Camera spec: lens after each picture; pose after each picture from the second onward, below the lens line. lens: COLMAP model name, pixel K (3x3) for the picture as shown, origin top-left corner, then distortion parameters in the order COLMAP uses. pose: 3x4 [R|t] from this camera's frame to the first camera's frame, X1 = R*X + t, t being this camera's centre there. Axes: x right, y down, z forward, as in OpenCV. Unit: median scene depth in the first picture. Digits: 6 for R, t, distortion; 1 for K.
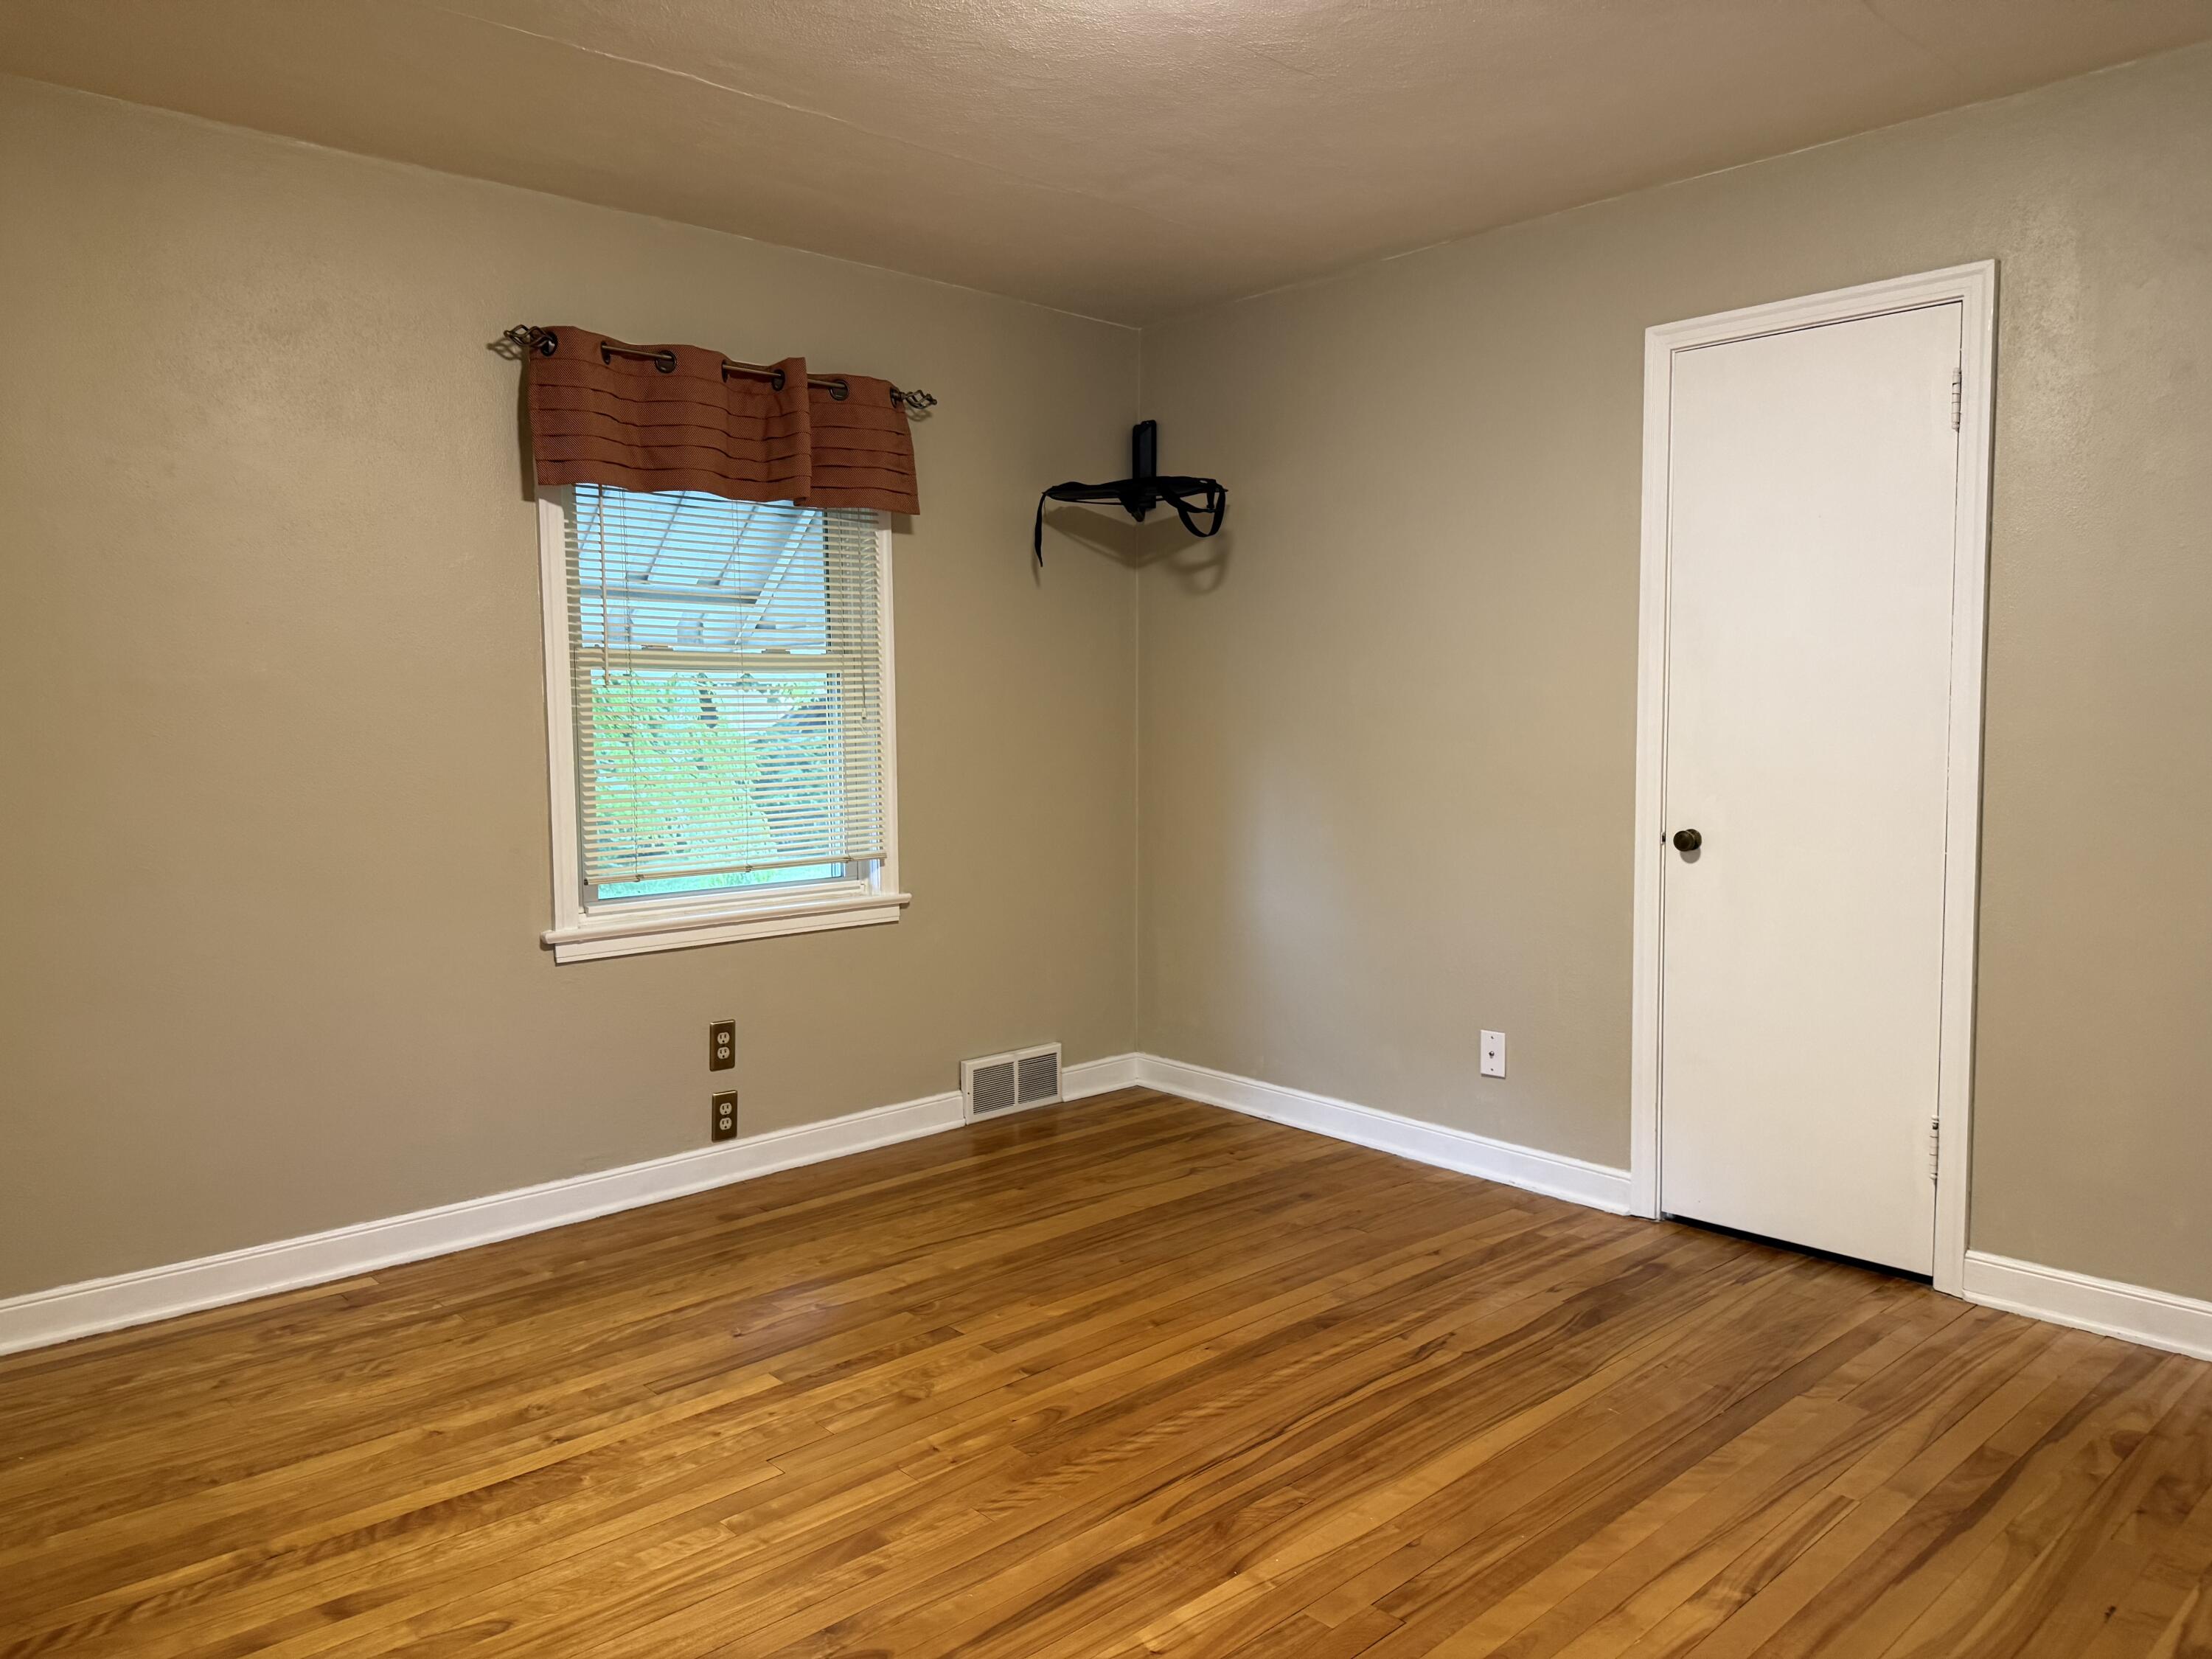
lens RADIAL K [[1539.4, 0, 1096.3], [0, 1539.4, 815.2], [0, 0, 1]] dist [0.044379, -0.041822]
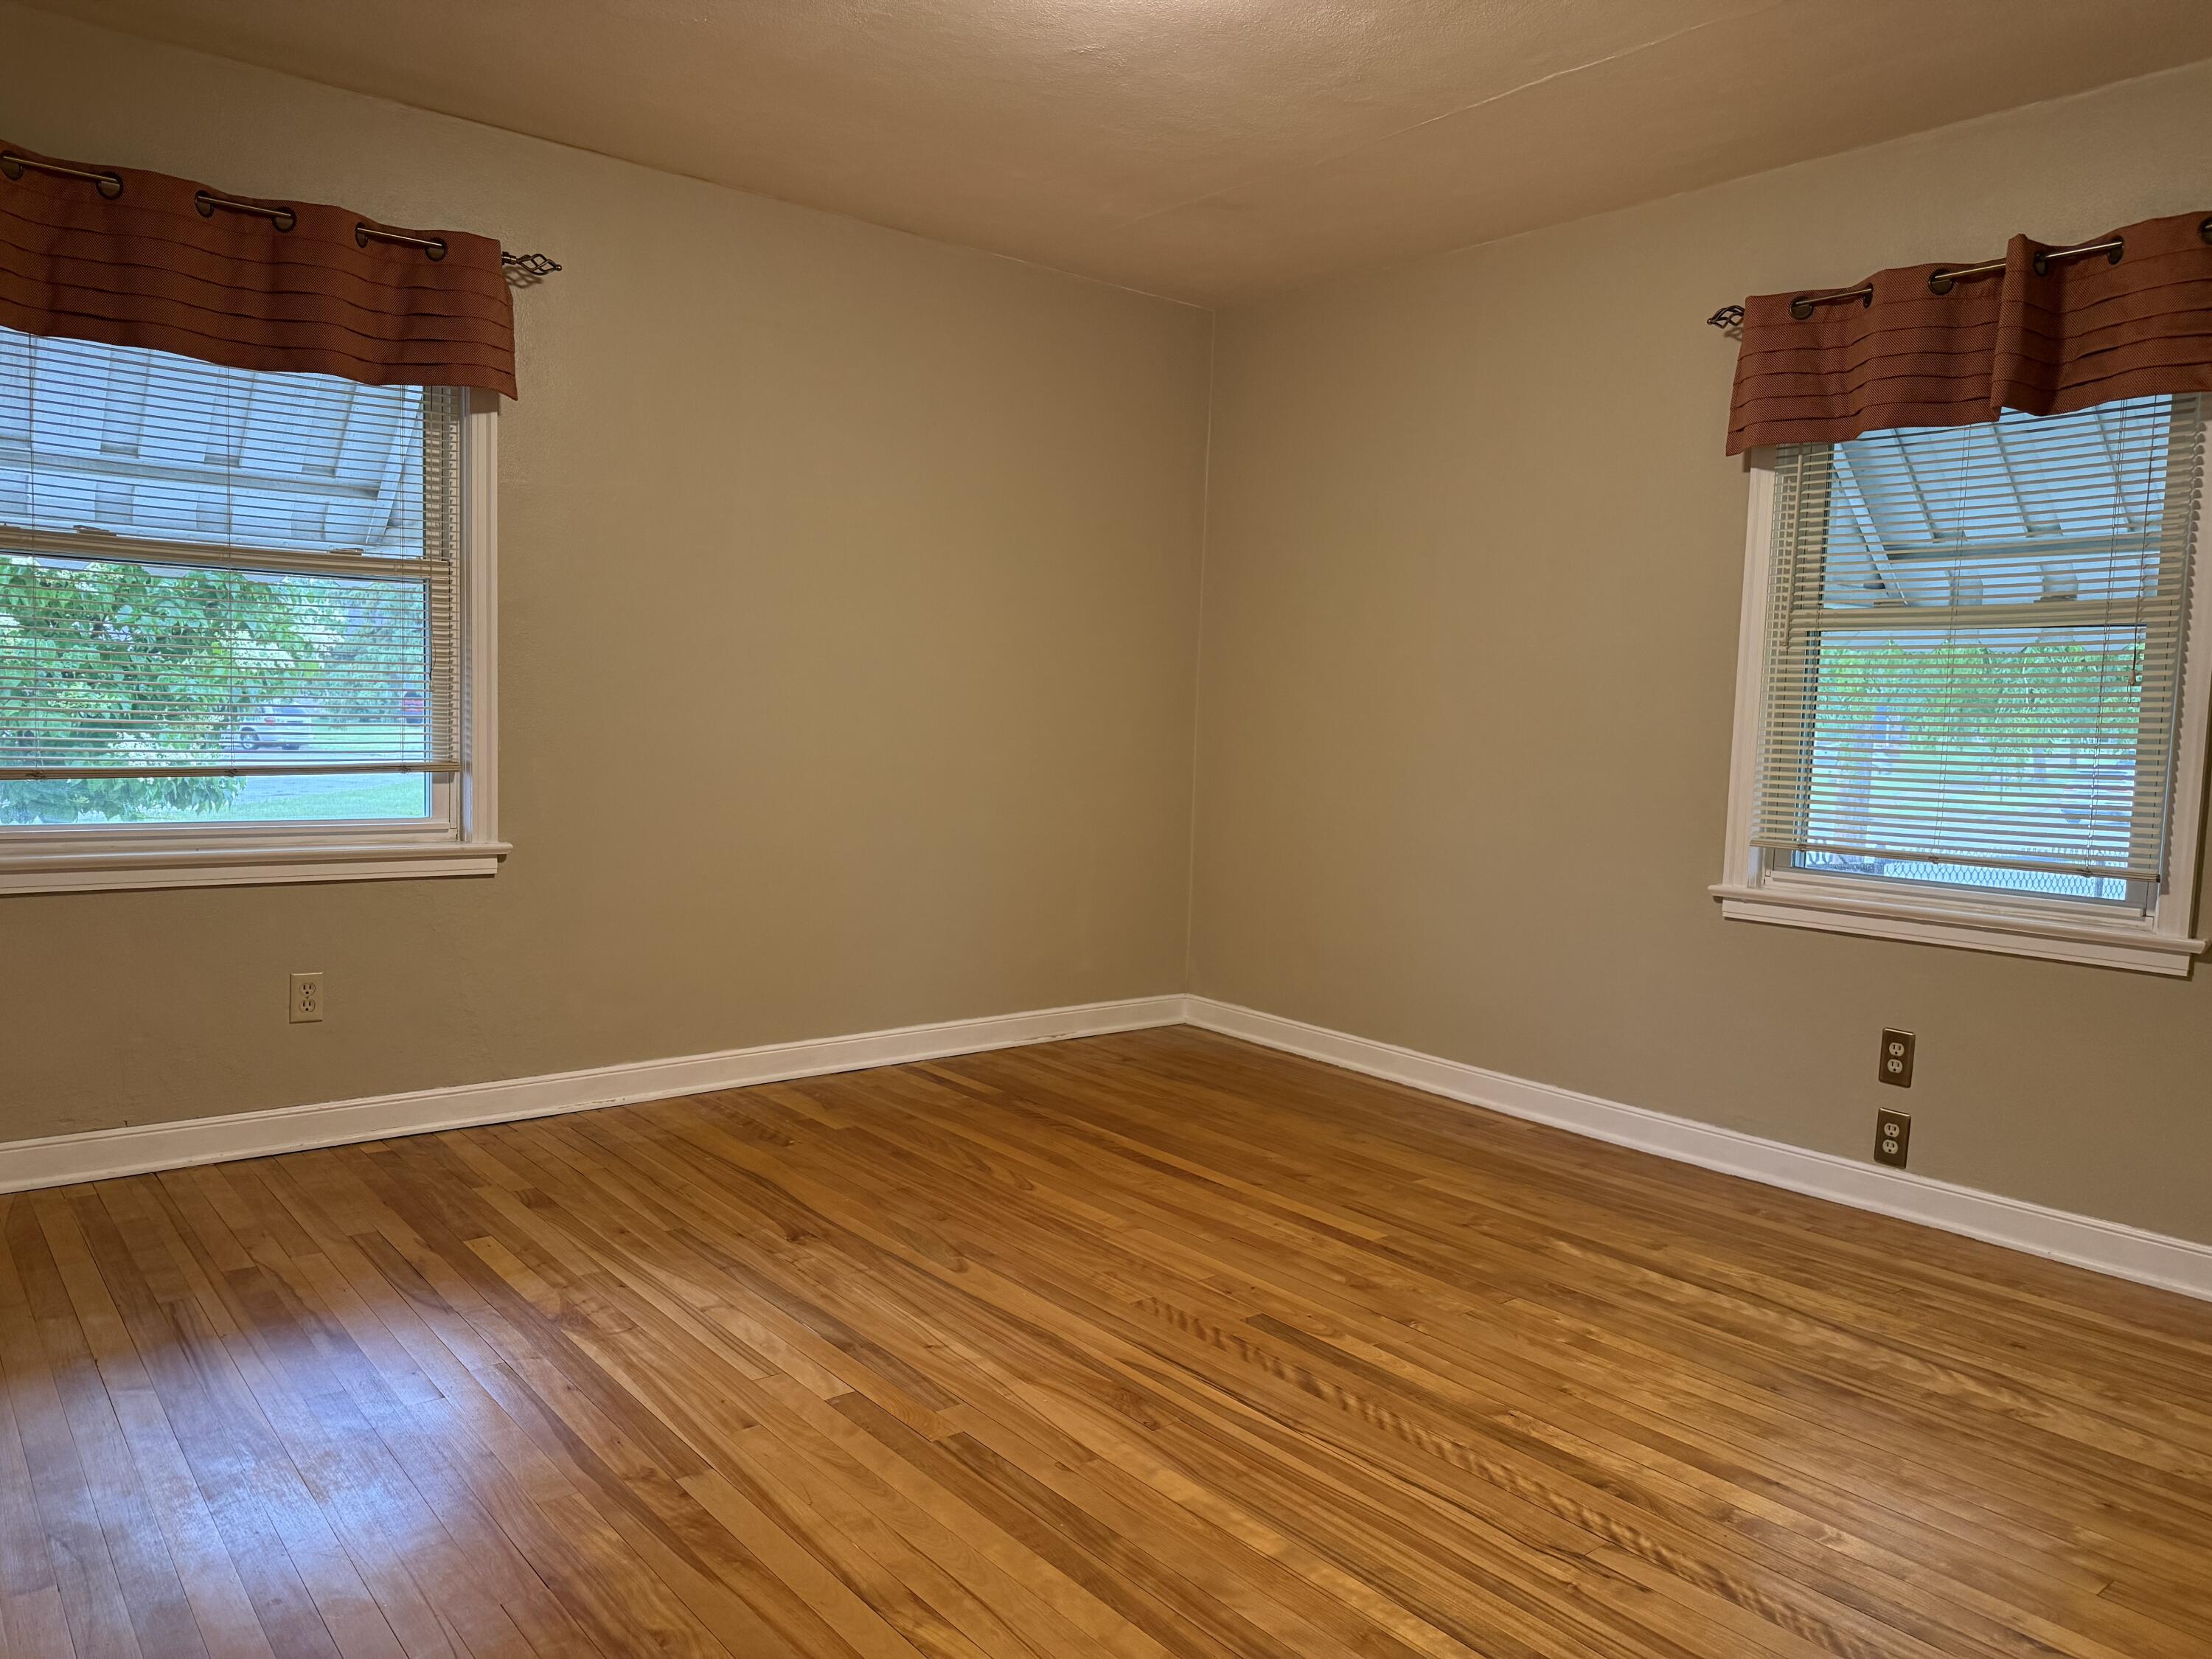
lens RADIAL K [[1539.4, 0, 1105.1], [0, 1539.4, 837.4], [0, 0, 1]] dist [0.044379, -0.041822]
pose [[-0.041746, 0.093220, -0.994770, 0.656604], [-0.104455, 0.989775, 0.097135, -0.013543], [0.993653, 0.107964, -0.031581, 0.581633]]
